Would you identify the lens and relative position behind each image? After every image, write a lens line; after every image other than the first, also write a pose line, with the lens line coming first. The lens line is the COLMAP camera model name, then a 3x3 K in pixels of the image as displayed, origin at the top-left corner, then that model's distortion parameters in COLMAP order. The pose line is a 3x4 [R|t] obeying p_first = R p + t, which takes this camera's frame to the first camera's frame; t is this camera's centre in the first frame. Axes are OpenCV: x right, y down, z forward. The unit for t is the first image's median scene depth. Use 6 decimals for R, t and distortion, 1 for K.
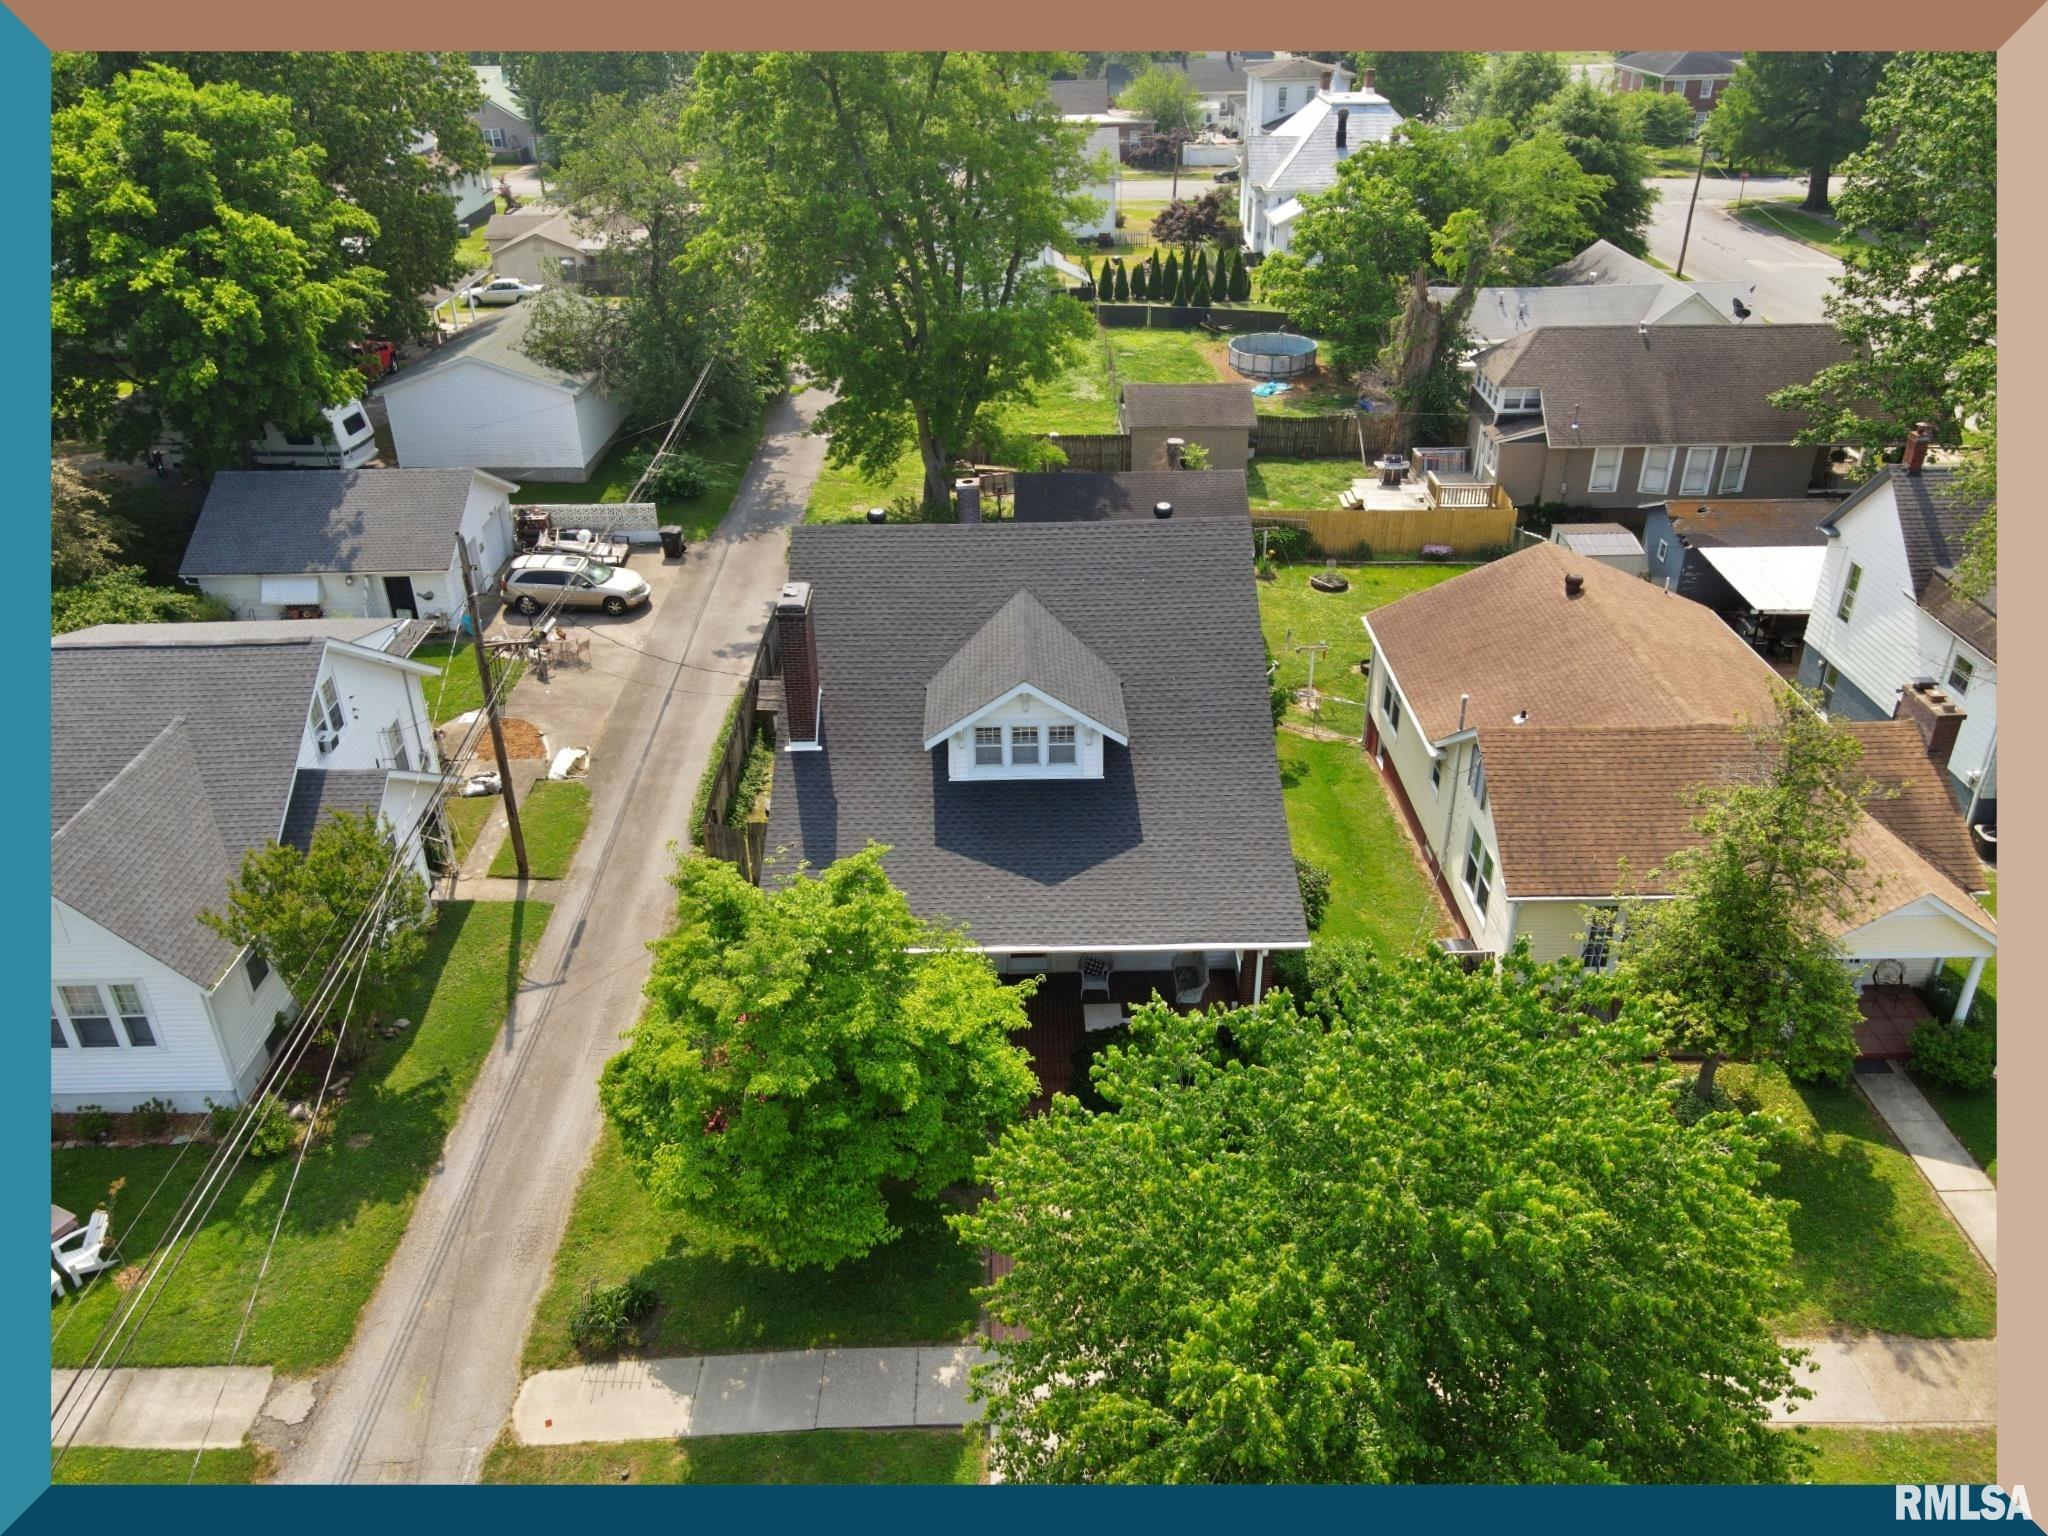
lens RADIAL K [[1522.4, 0, 1031.5], [0, 1522.4, 777.7], [0, 0, 1]] dist [-0.004320, 0.031493]
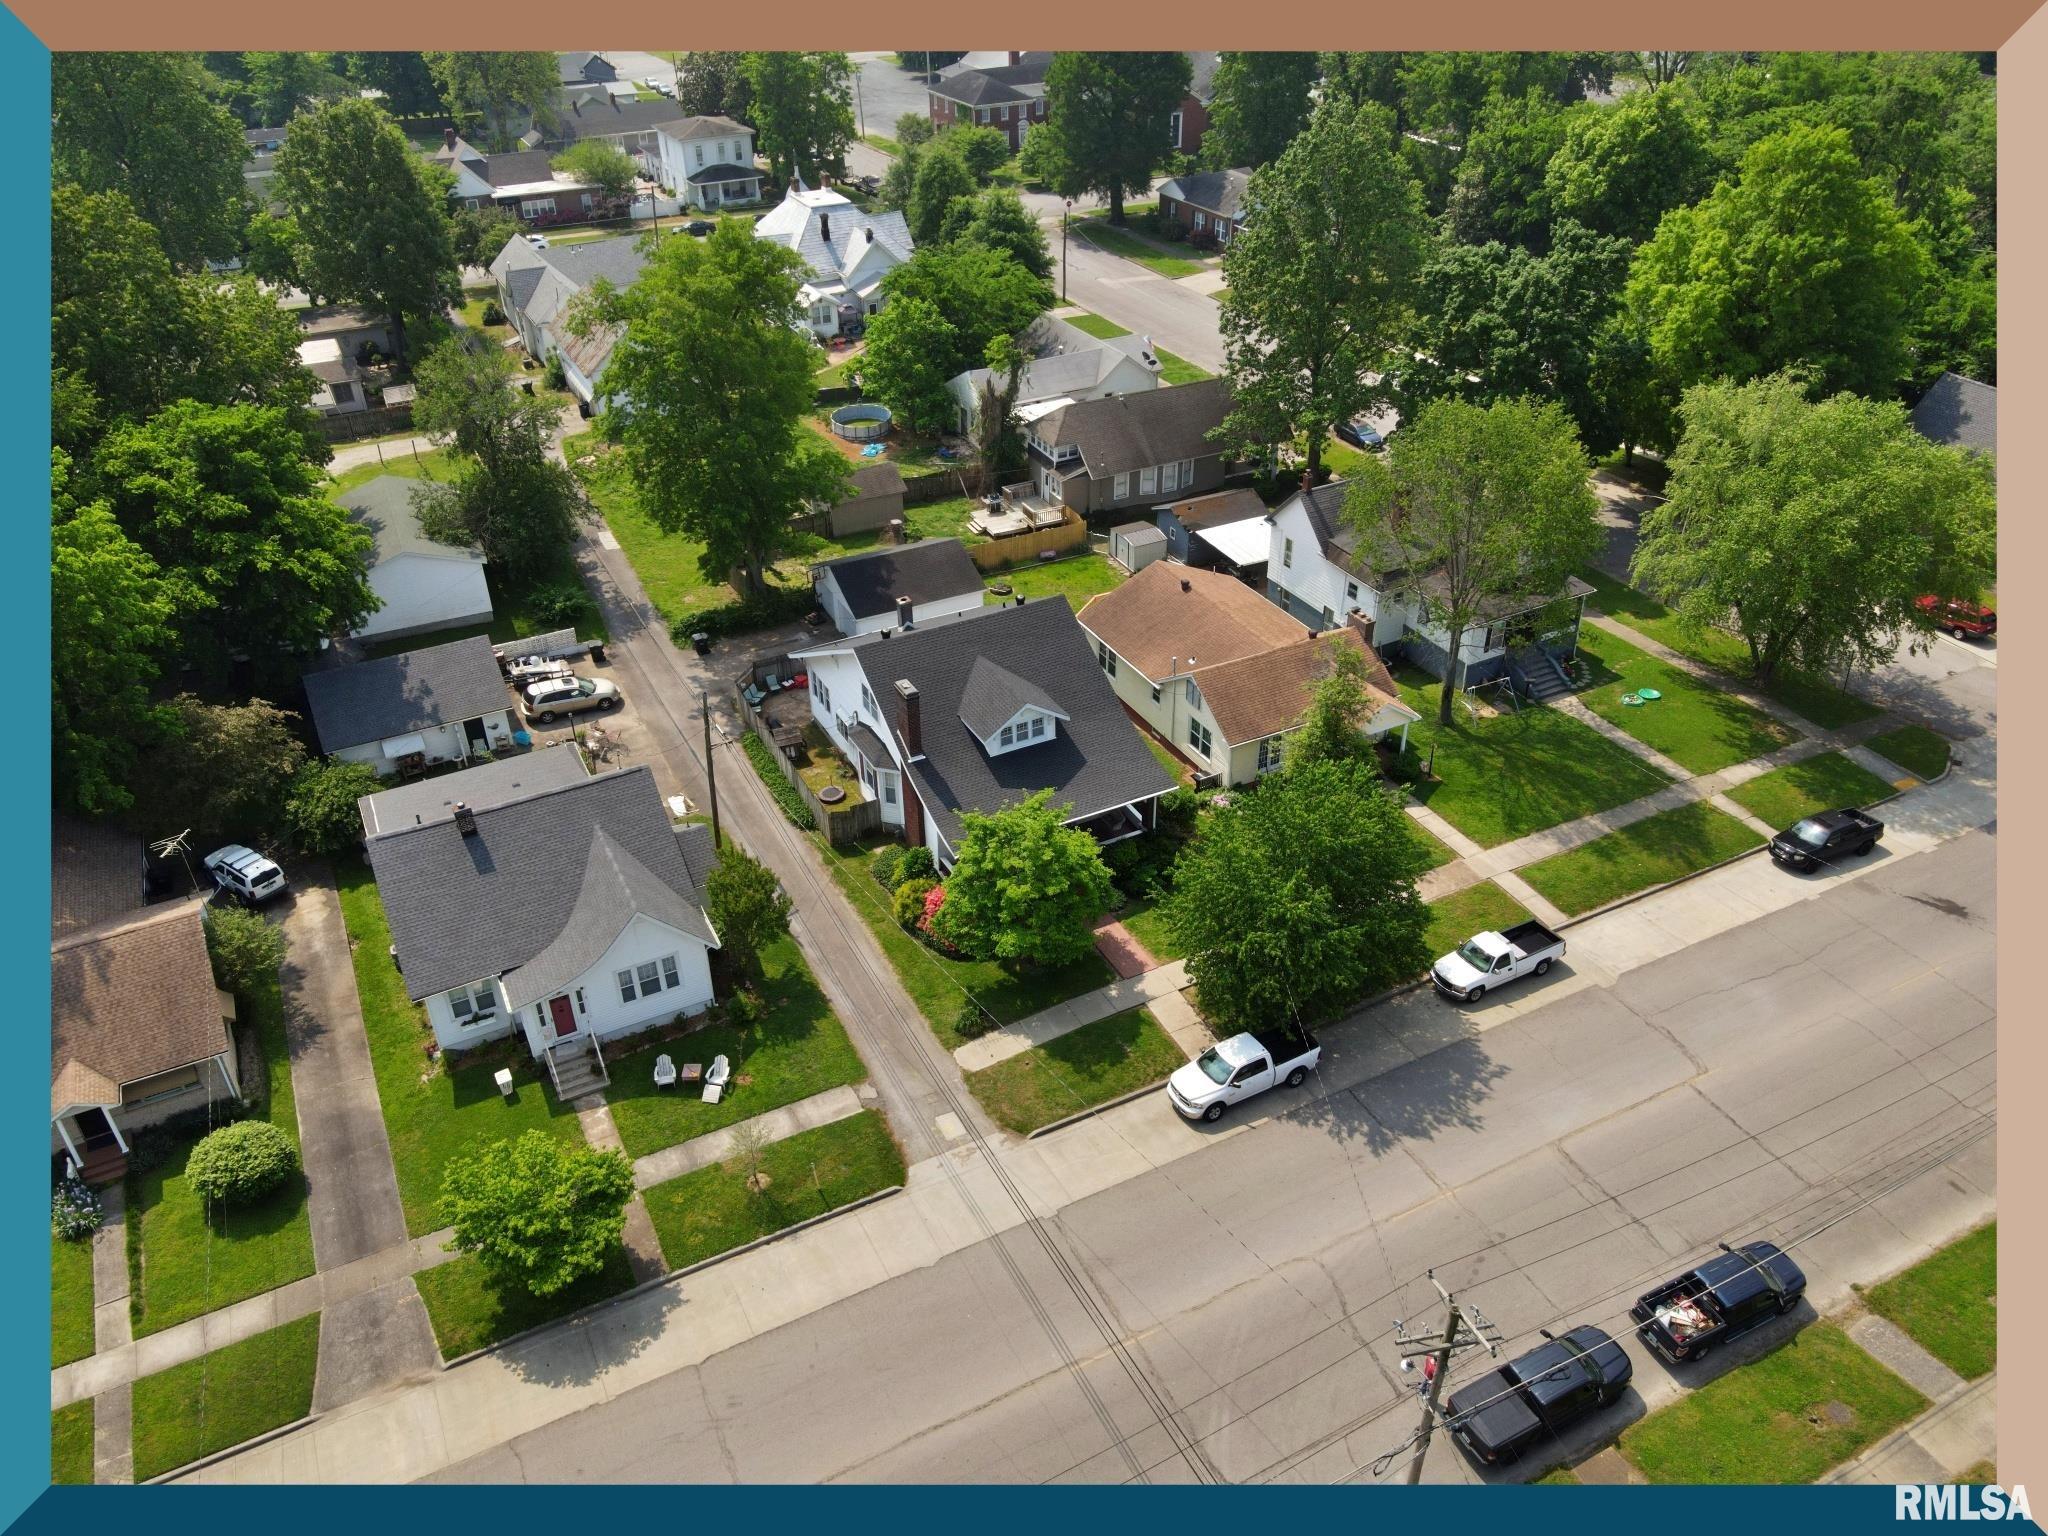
lens RADIAL K [[1452.9, 0, 1036.6], [0, 1452.9, 758.5], [0, 0, 1]] dist [-0.006548, -0.000628]
pose [[0.893468, -0.243283, 0.377530, -0.602482], [0.222549, 0.969948, 0.098353, -0.142871], [-0.390112, -0.003856, 0.920759, -0.680819]]
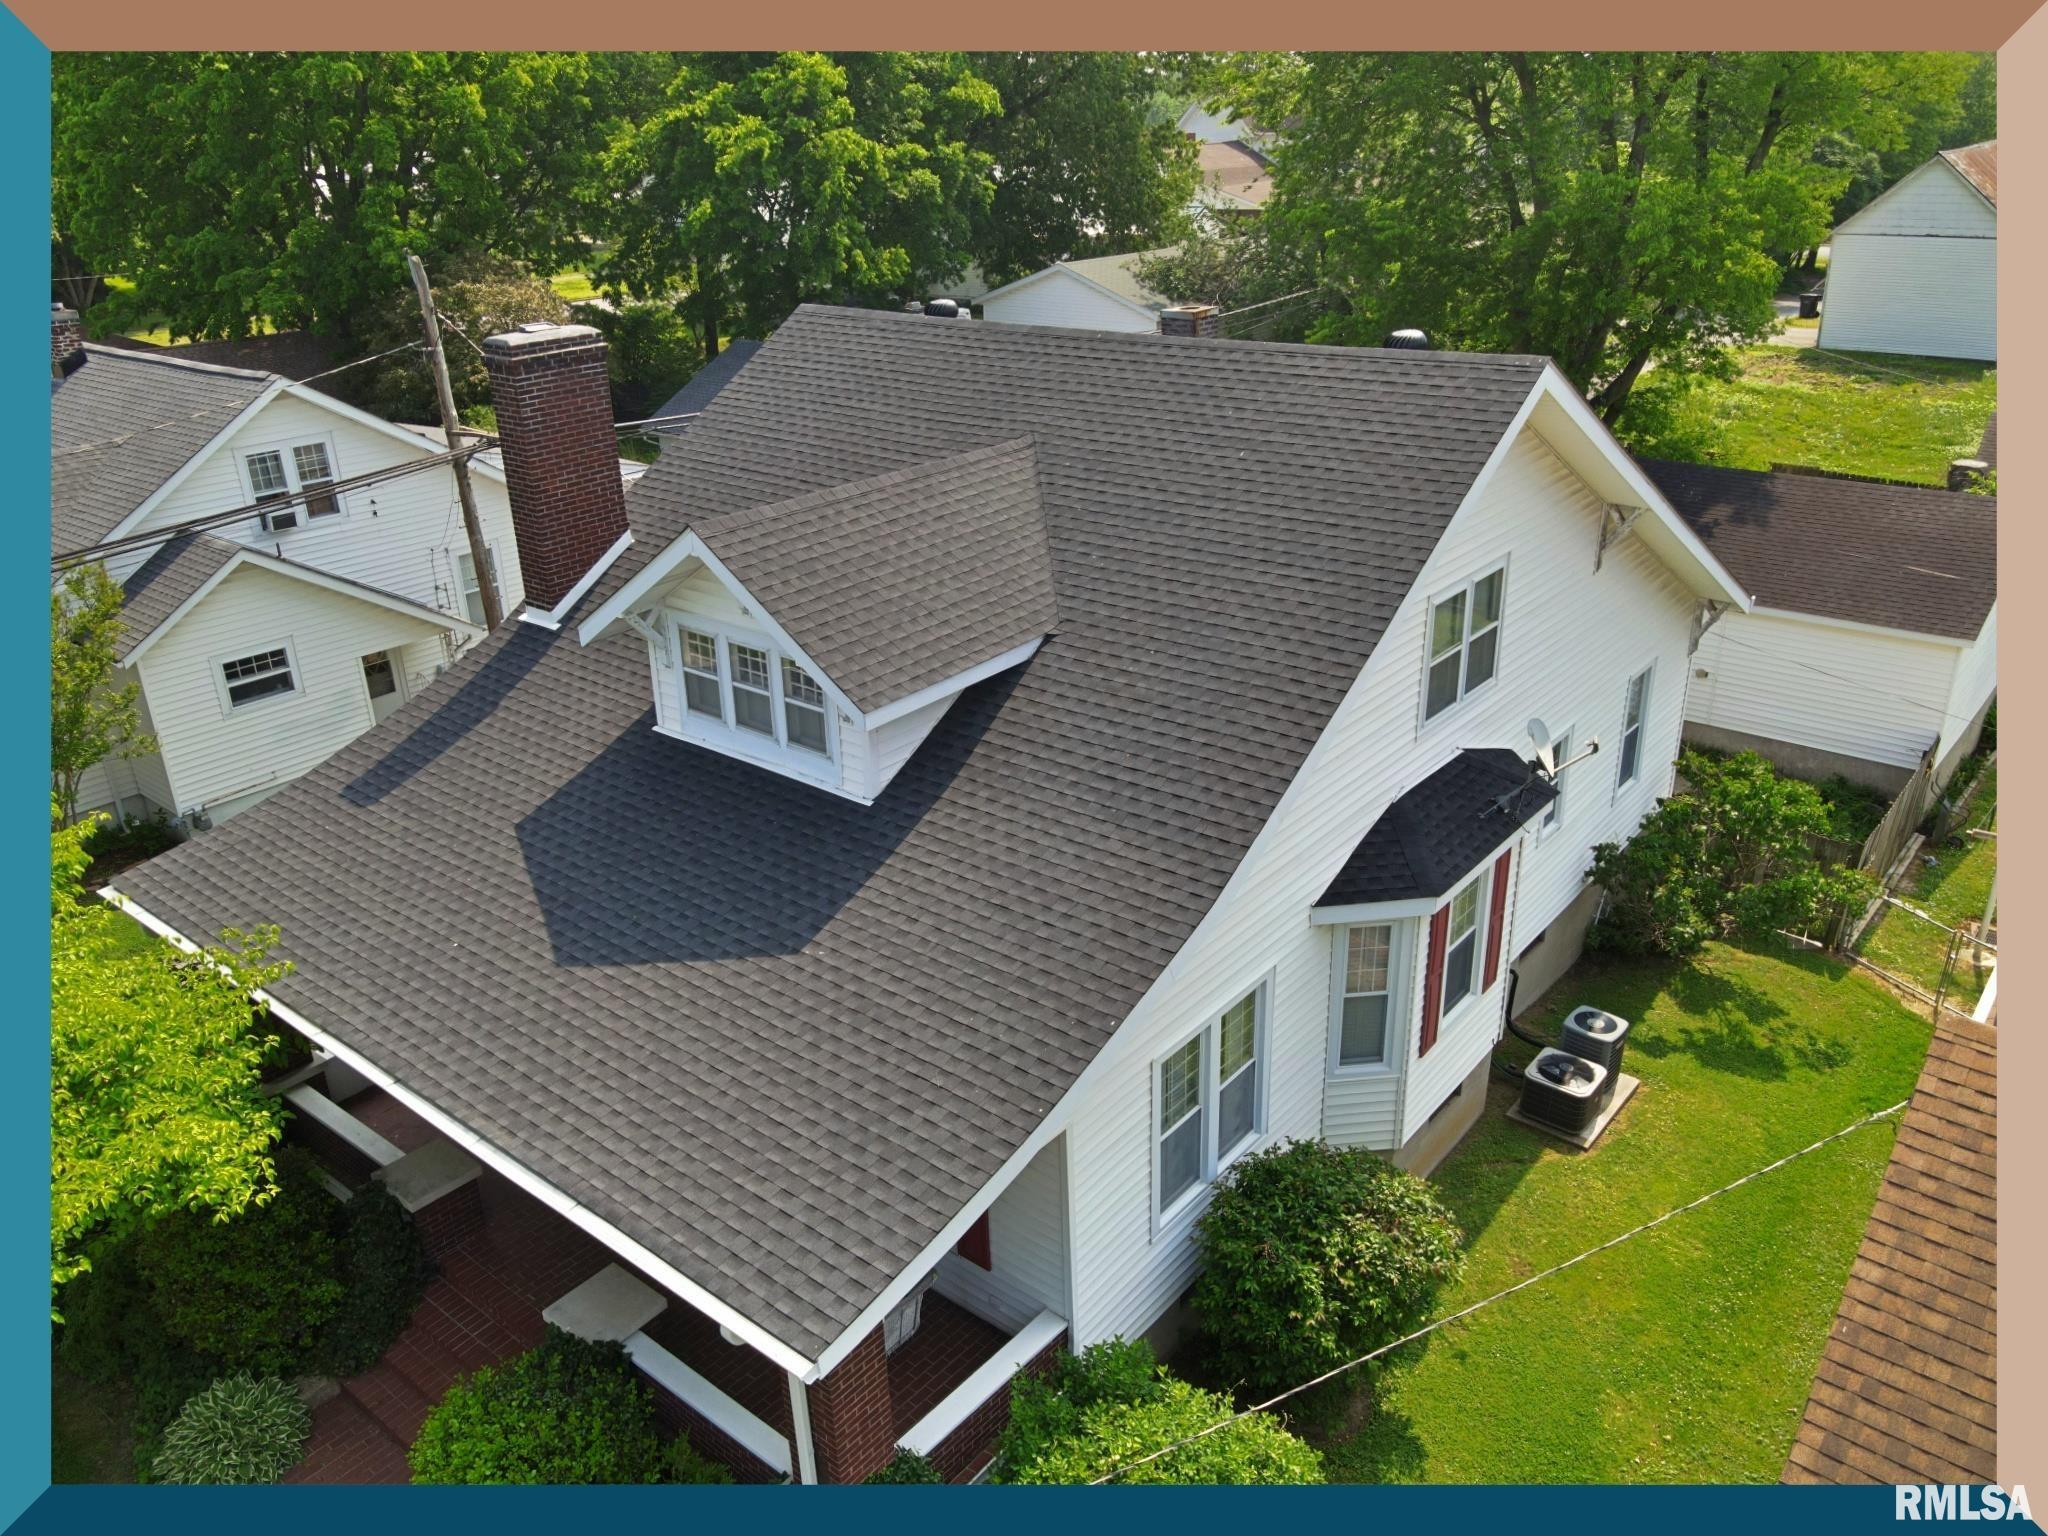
lens RADIAL K [[1527.0, 0, 1024.0], [0, 1527.0, 768.0], [0, 0, 1]] dist [0.015444, 0.011691]
pose [[0.758817, 0.249107, -0.601783, 0.284015], [-0.304947, 0.952320, 0.009690, -0.023016], [0.575504, 0.176159, 0.798601, 0.539872]]
